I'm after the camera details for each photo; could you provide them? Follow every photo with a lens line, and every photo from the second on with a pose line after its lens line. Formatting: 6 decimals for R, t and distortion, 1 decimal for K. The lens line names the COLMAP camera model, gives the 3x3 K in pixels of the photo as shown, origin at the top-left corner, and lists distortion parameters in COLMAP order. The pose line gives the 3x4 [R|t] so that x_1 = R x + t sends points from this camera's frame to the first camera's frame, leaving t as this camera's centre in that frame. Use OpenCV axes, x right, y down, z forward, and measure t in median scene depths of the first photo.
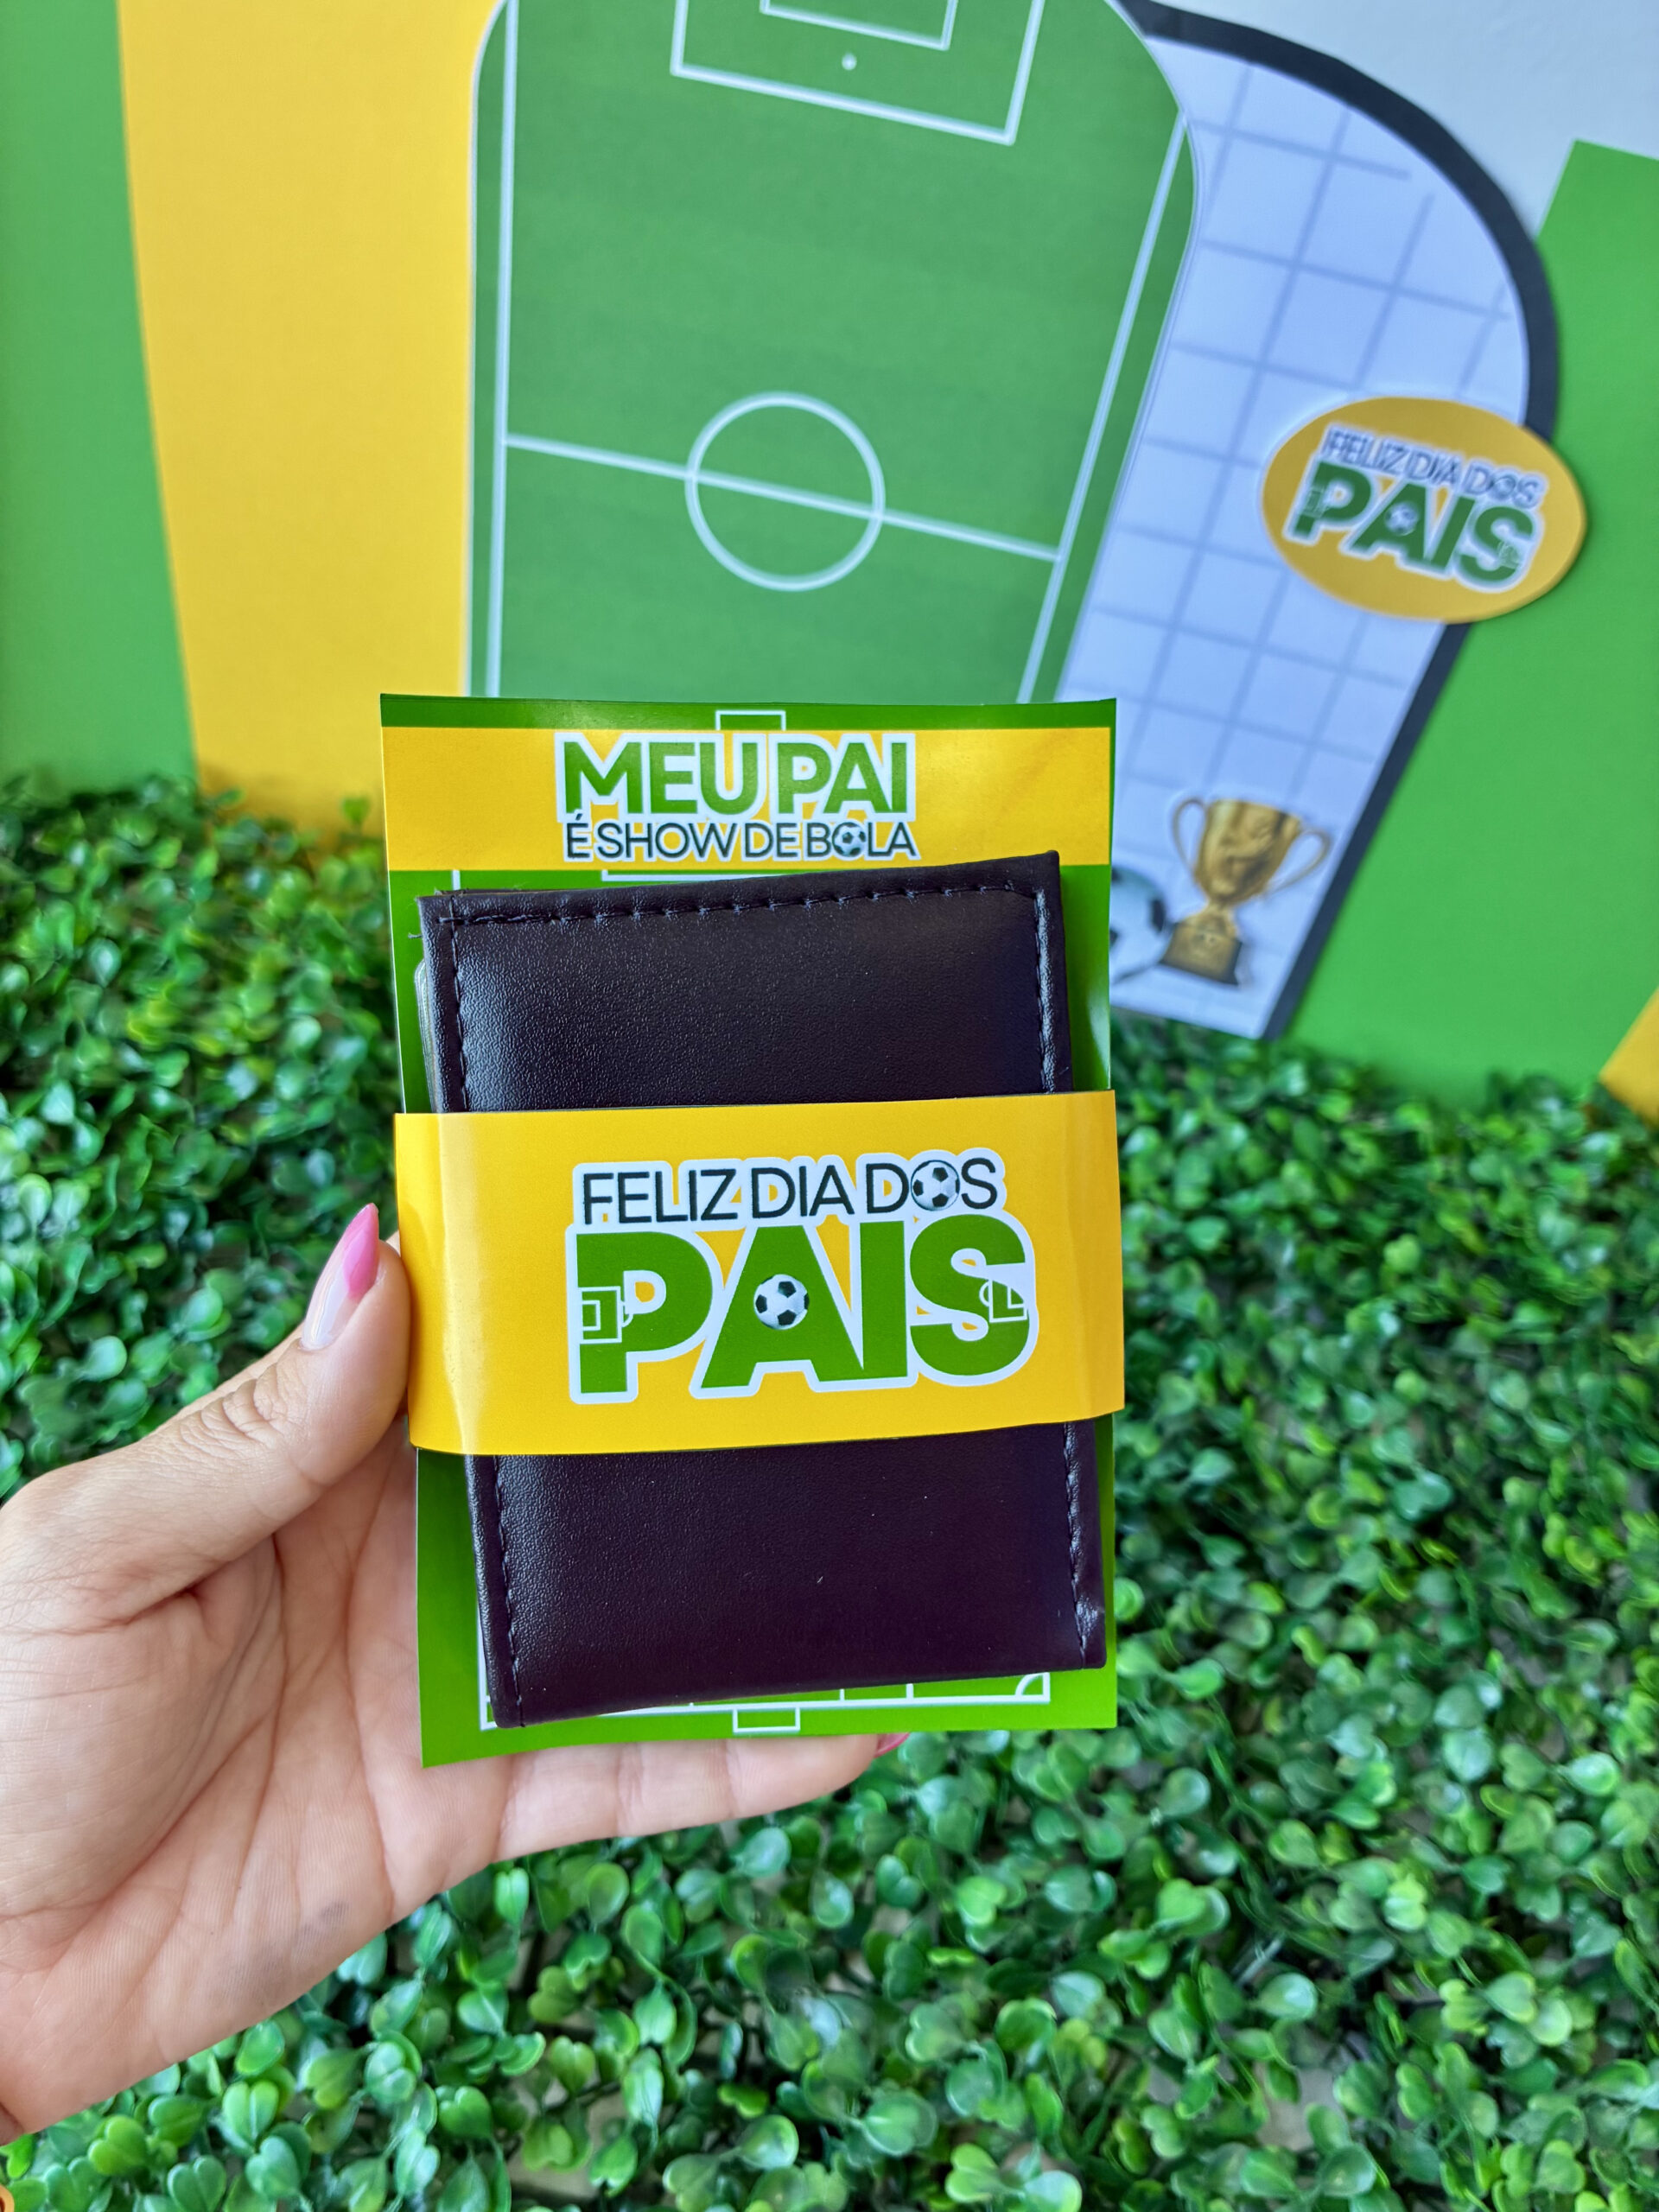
lens RADIAL K [[1688.1, 0, 830.1], [0, 1688.1, 1108.4], [0, 0, 1]] dist [0.004017, -0.006544]
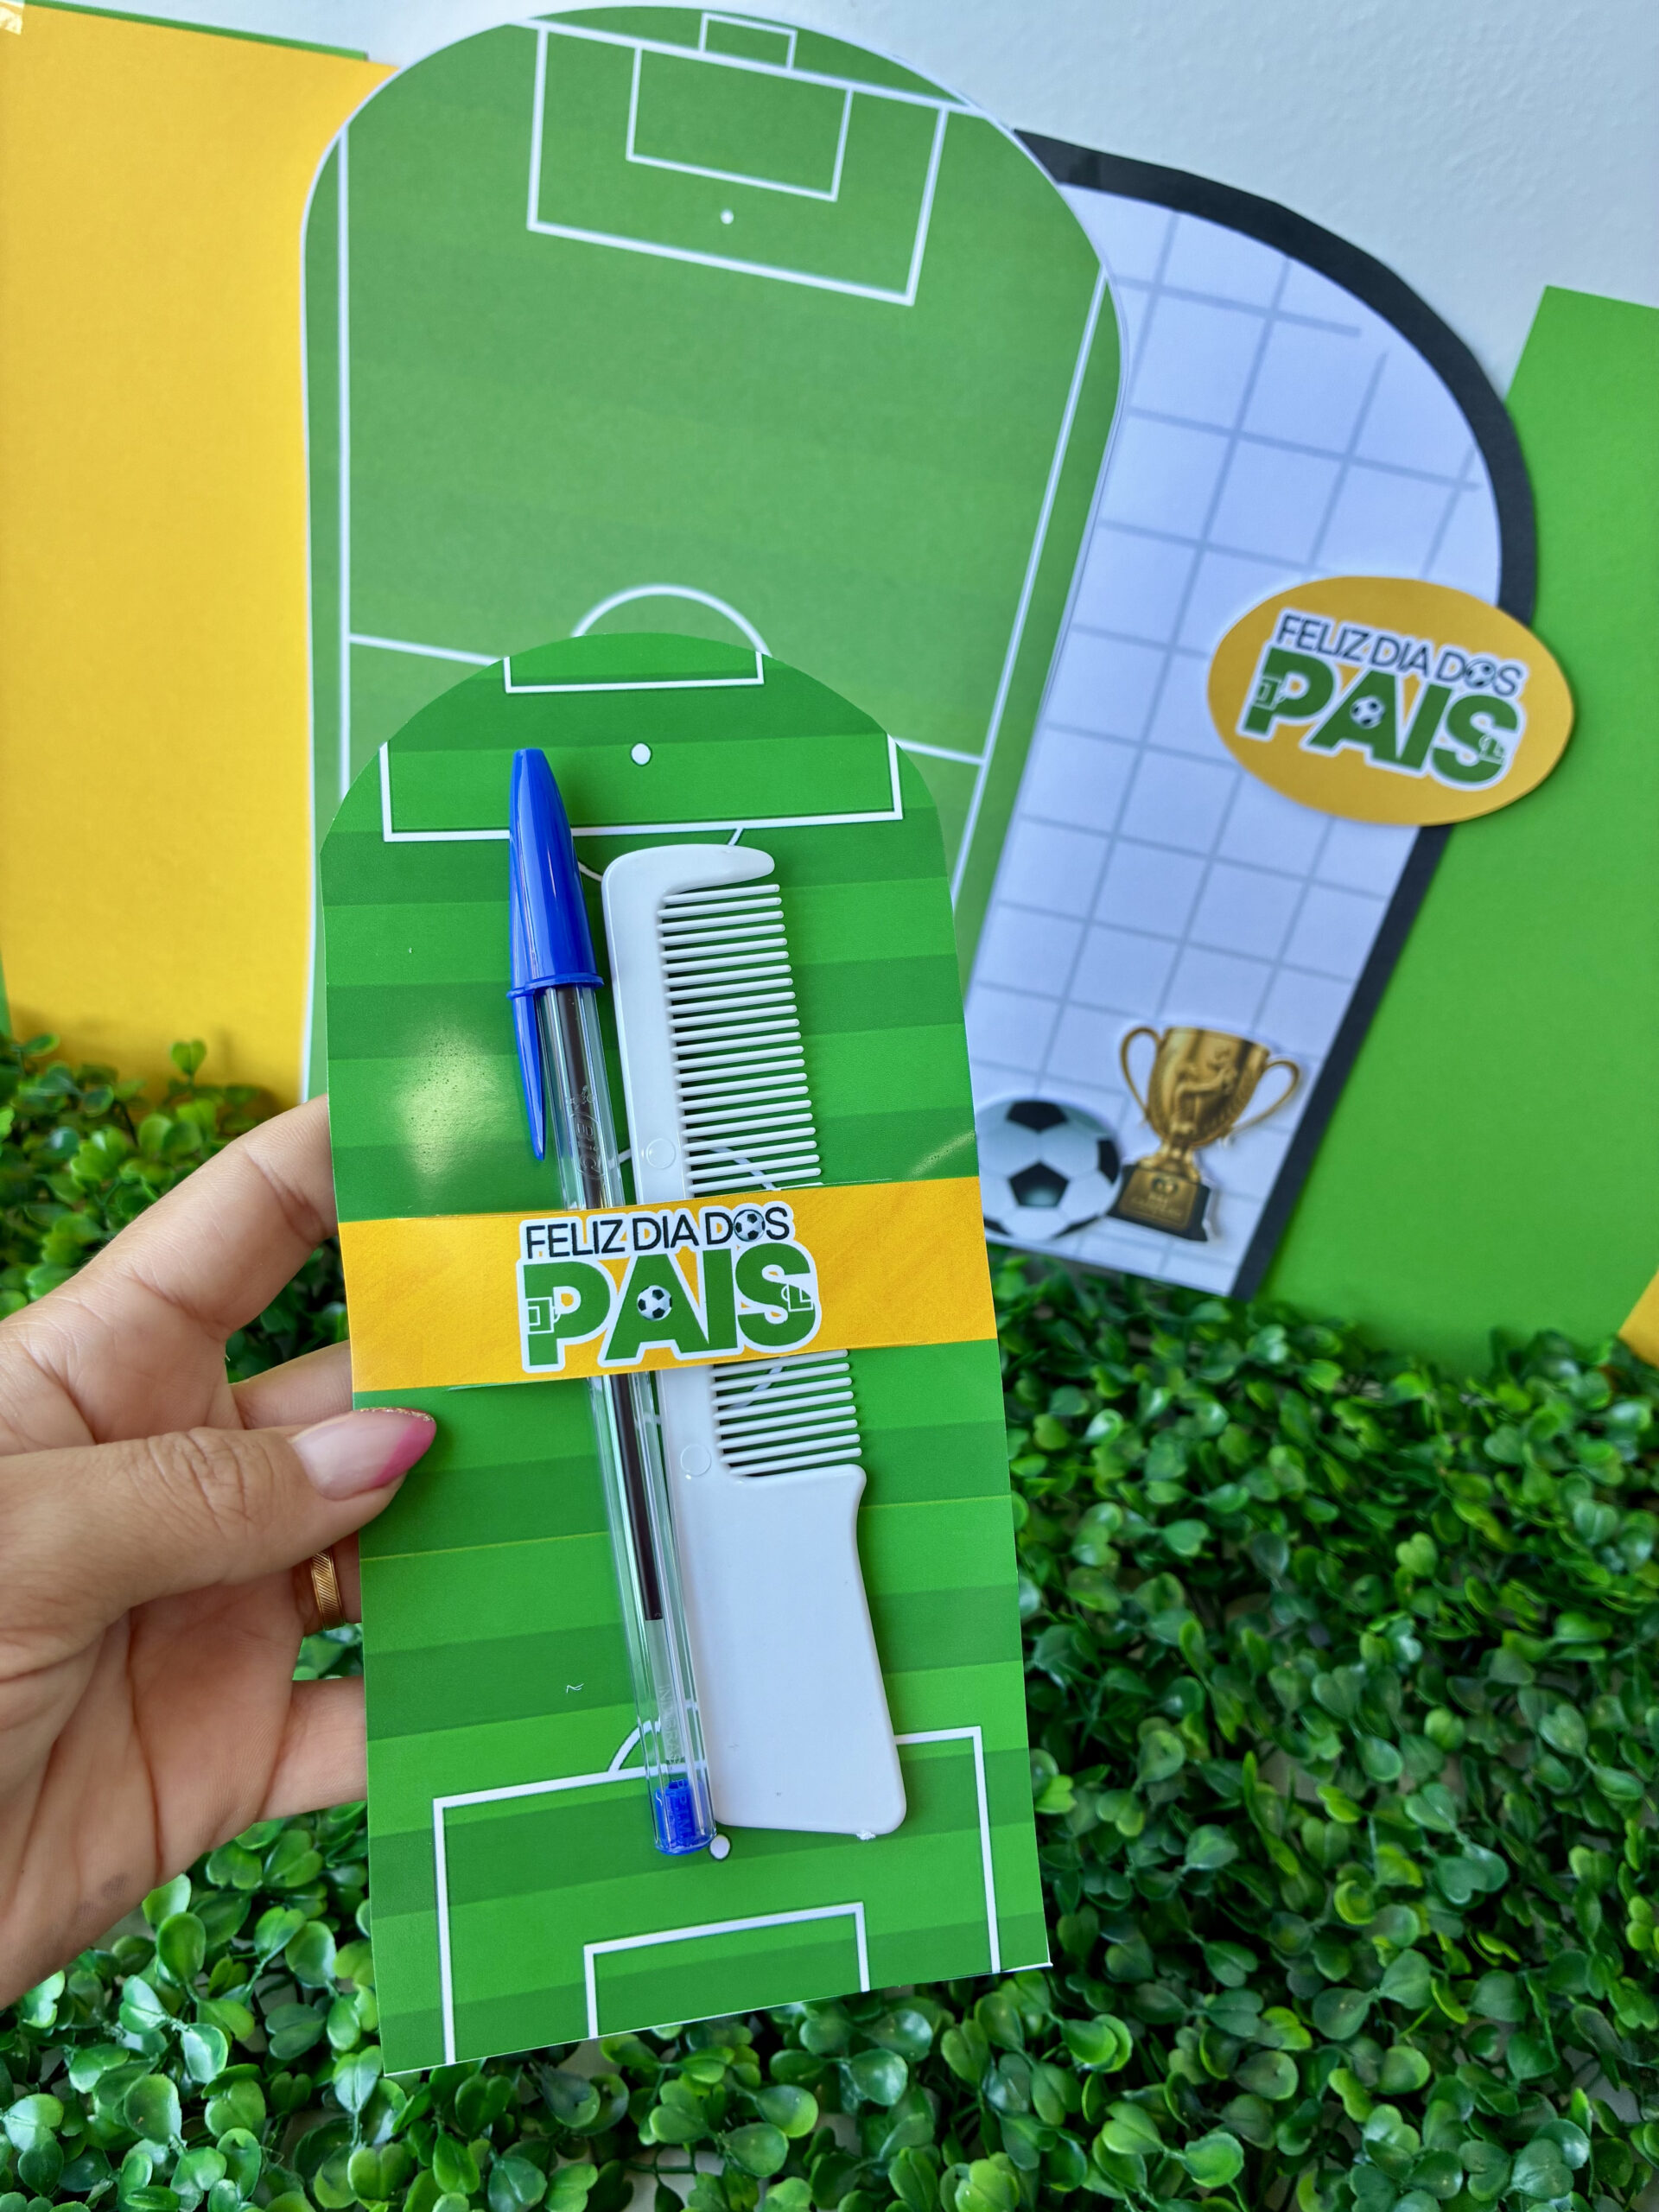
lens RADIAL K [[1677.9, 0, 848.4], [0, 1677.9, 1110.5], [0, 0, 1]] dist [0.059139, -0.103143]
pose [[0.998858, -0.018072, 0.044226, 0.026275], [0.023929, 0.990460, -0.135707, -0.031023], [-0.041352, 0.136610, 0.989761, 0.172829]]
